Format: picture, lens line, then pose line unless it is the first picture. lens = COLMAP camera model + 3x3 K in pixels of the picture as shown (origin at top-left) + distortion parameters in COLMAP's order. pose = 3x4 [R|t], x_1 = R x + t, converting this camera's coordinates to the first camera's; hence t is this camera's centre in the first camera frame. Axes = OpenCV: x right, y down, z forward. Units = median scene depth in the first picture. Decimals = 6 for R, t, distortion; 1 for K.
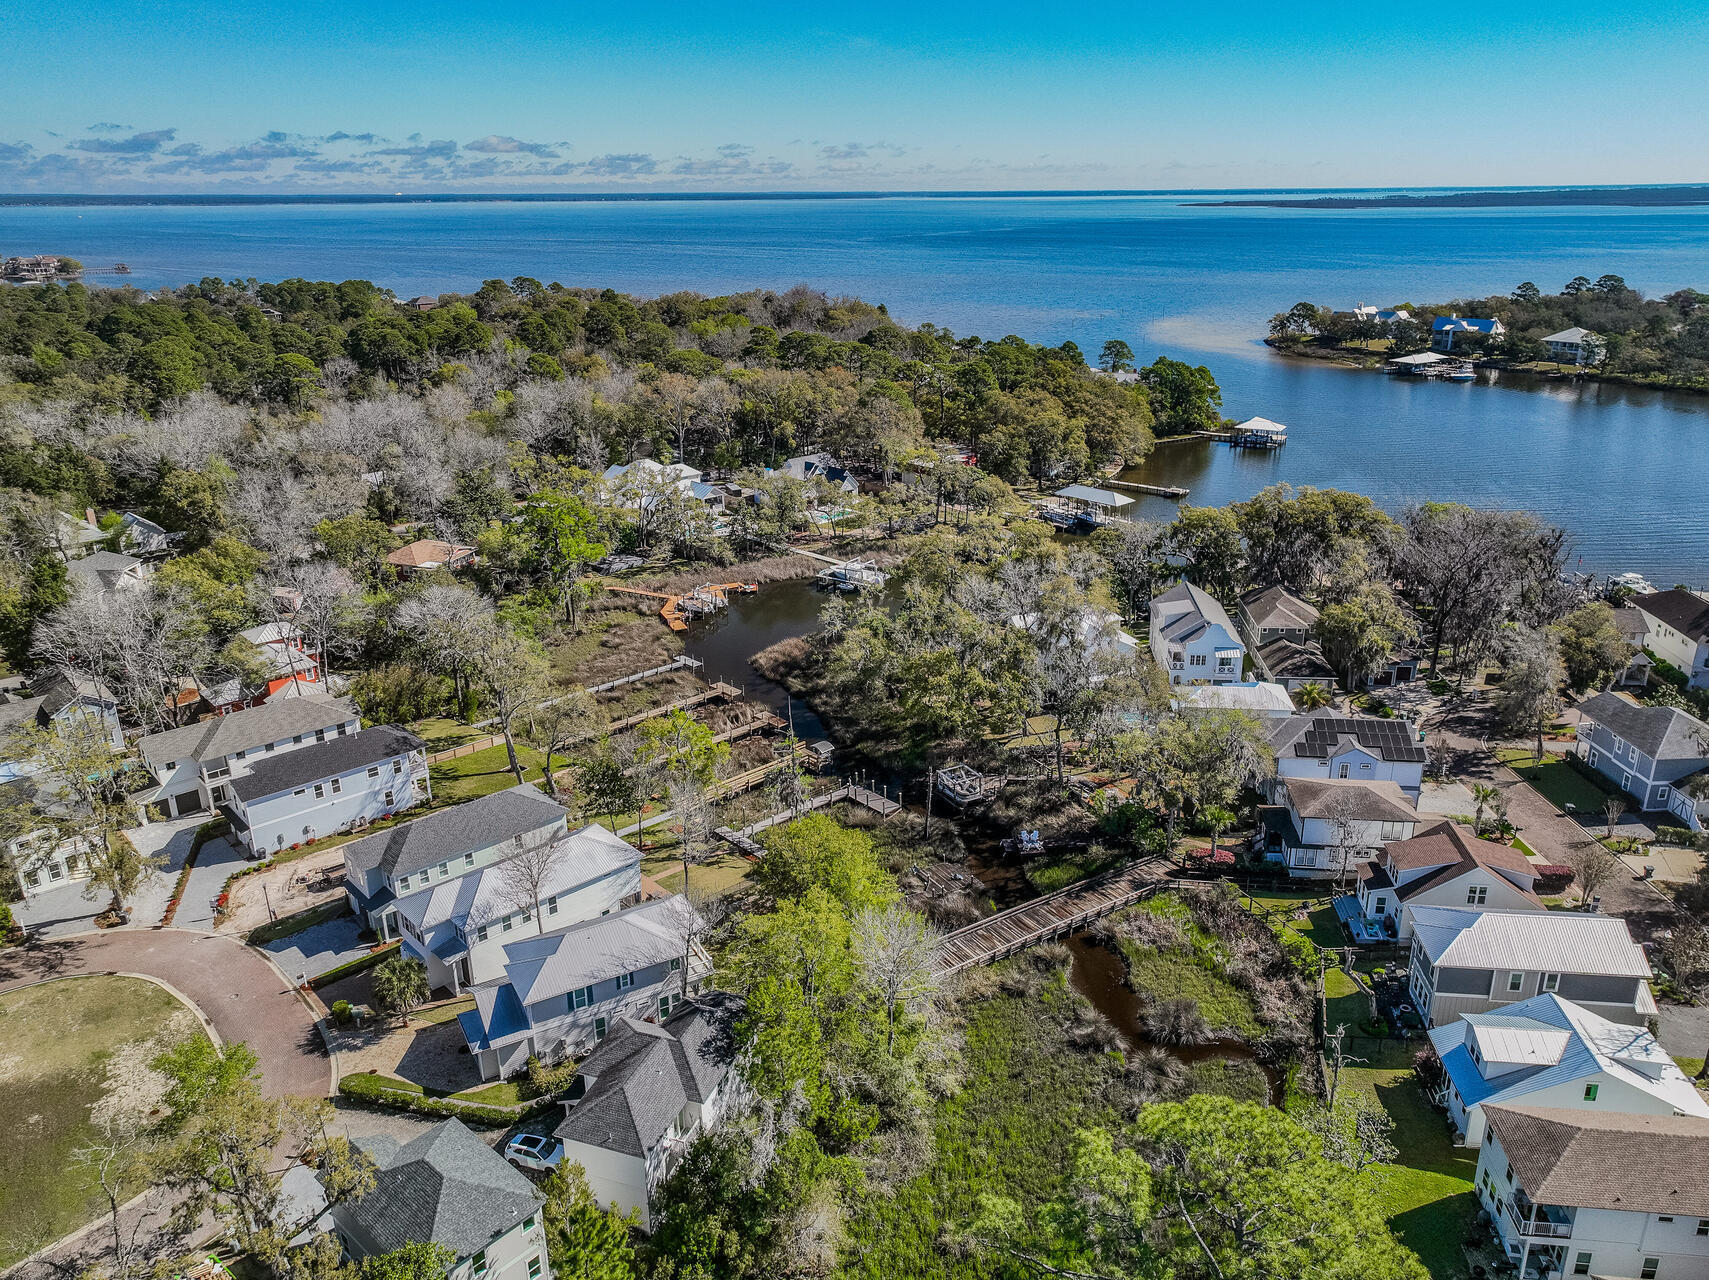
lens RADIAL K [[1245.5, 0, 854.5], [0, 1245.5, 640.0], [0, 0, 1]] dist [0.000996, 0.014058]
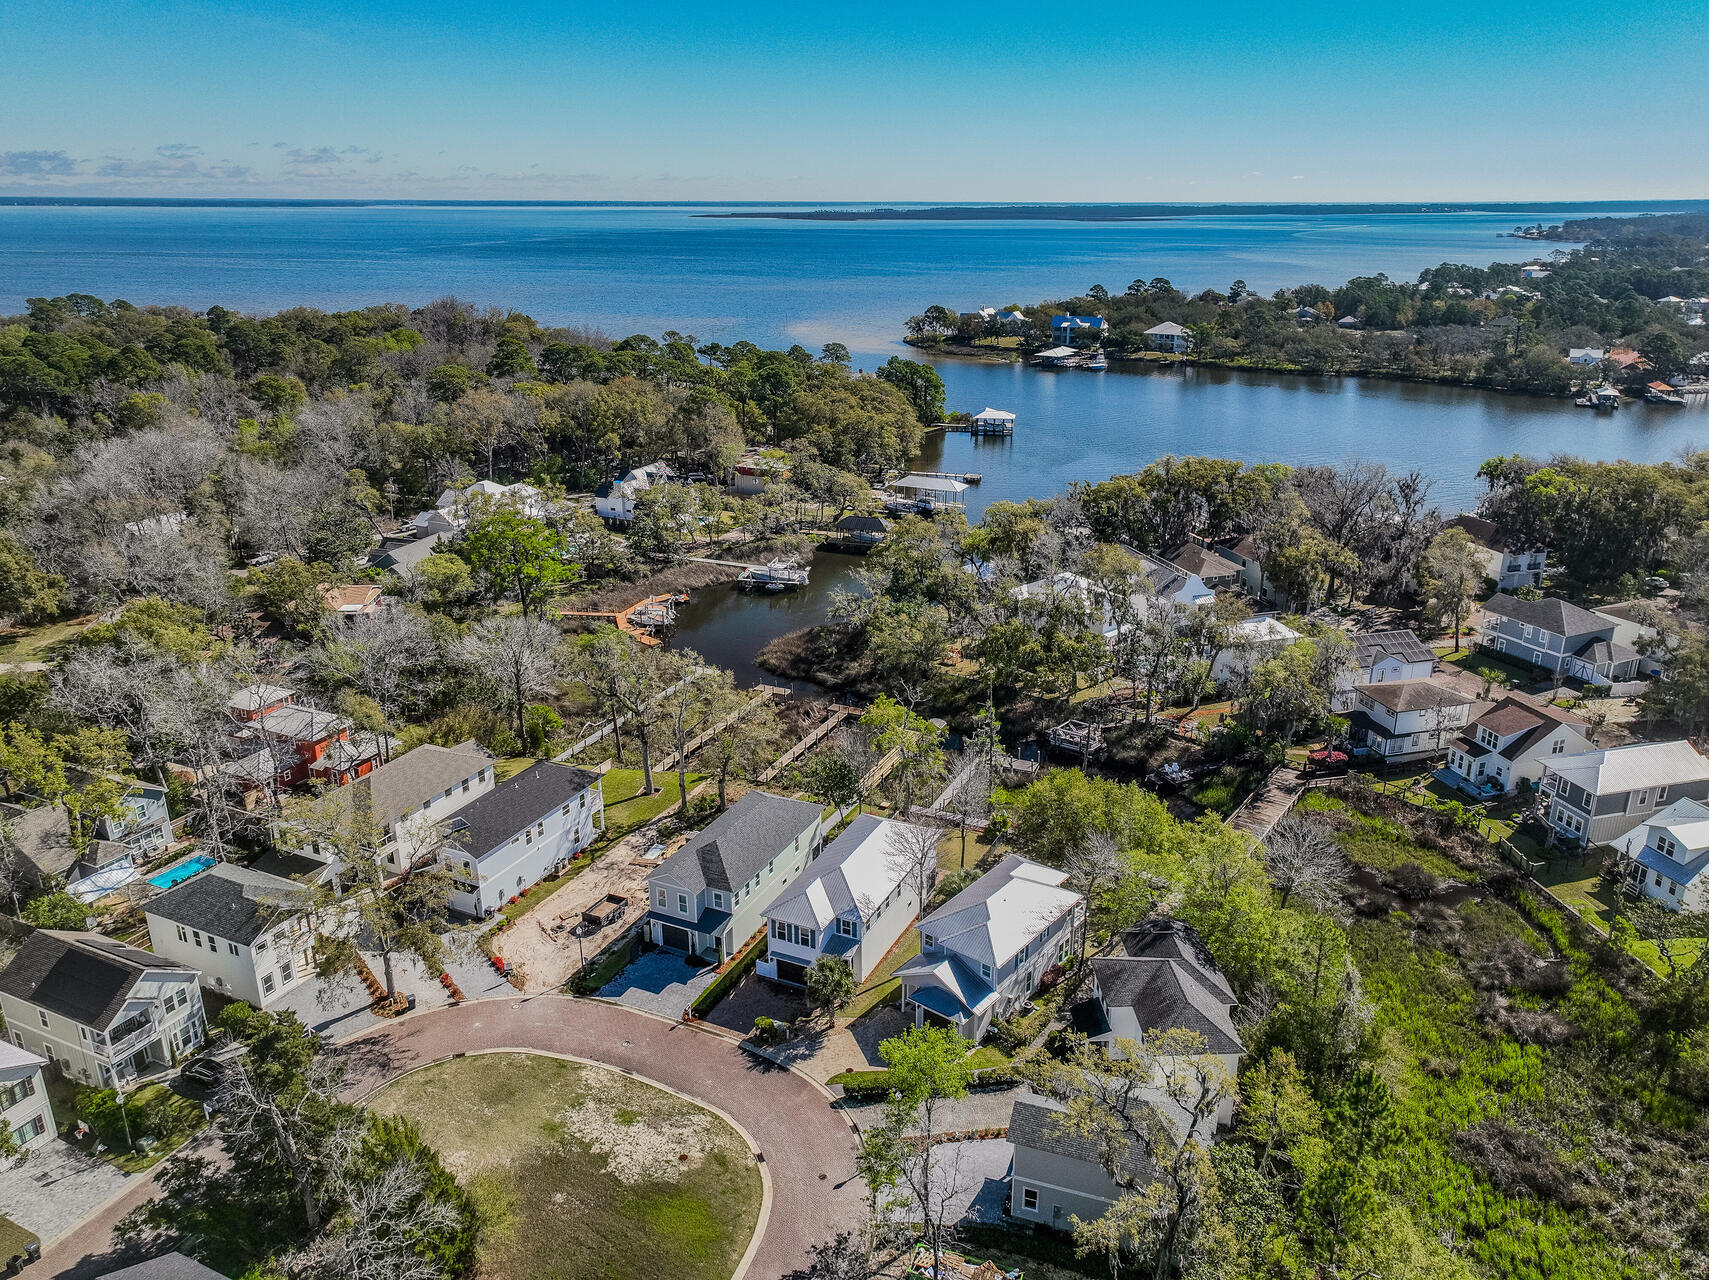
lens RADIAL K [[1245.5, 0, 854.5], [0, 1245.5, 640.0], [0, 0, 1]] dist [0.000996, 0.014058]
pose [[0.926232, -0.116264, 0.358577, -0.158594], [0.118994, 0.992789, 0.014528, -0.002992], [-0.357680, 0.029212, 0.933387, 0.010960]]
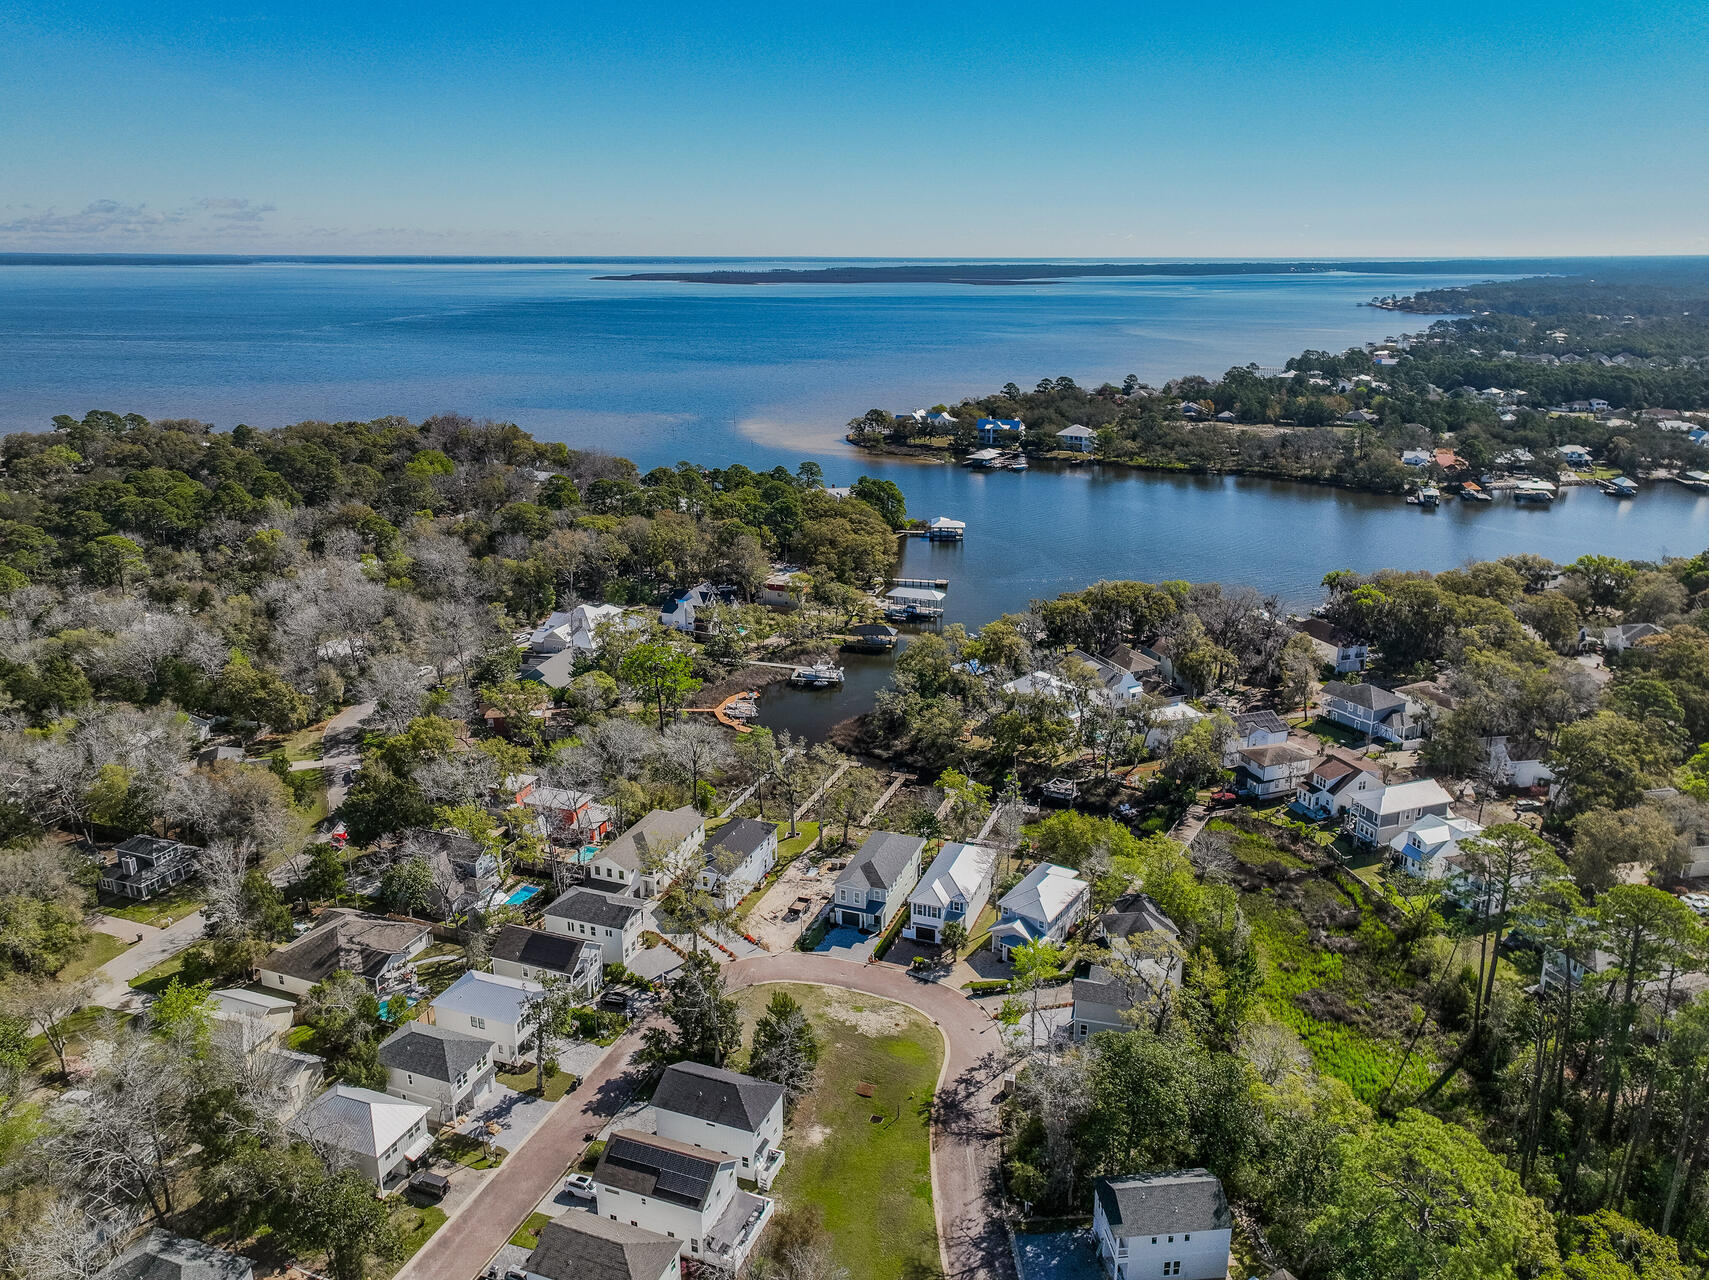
lens RADIAL K [[1257.3, 0, 841.7], [0, 1257.3, 644.8], [0, 0, 1]] dist [0.010635, -0.000065]
pose [[0.894700, -0.128897, 0.427665, -0.288779], [0.146658, 0.989149, -0.008690, -0.034588], [-0.421904, 0.070496, 0.903896, -0.139871]]
